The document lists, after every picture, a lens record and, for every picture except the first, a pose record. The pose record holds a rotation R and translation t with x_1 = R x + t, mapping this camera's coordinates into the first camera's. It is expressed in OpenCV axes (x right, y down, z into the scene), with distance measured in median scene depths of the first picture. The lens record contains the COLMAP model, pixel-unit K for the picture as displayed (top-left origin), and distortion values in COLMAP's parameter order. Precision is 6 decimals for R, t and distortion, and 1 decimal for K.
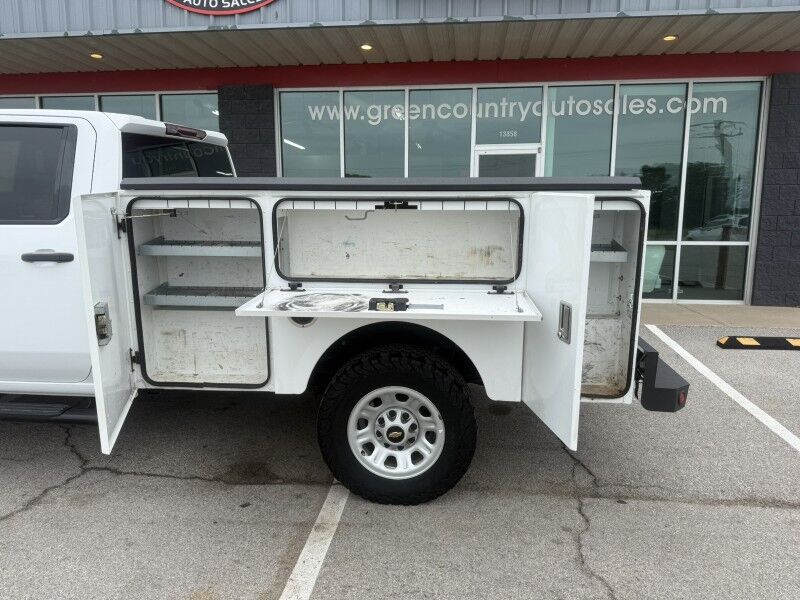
lens RADIAL K [[552.1, 0, 422.8], [0, 552.1, 292.4], [0, 0, 1]] dist [0.037172, -0.061635]
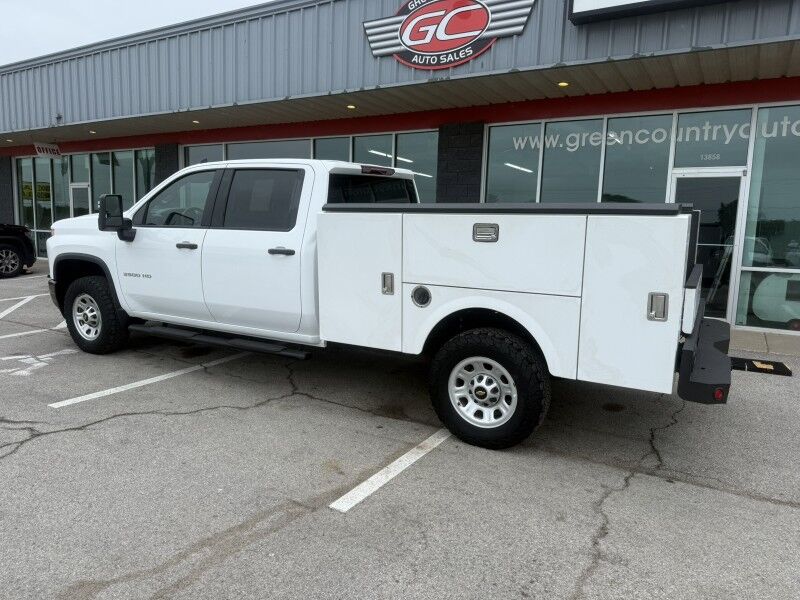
lens RADIAL K [[538.1, 0, 433.1], [0, 538.1, 297.7], [0, 0, 1]] dist [0.000227, -0.049813]
pose [[0.923124, 0.071934, -0.377713, 0.269086], [-0.080020, 0.996777, -0.005734, 0.034835], [0.376083, 0.035518, 0.925905, -0.223910]]
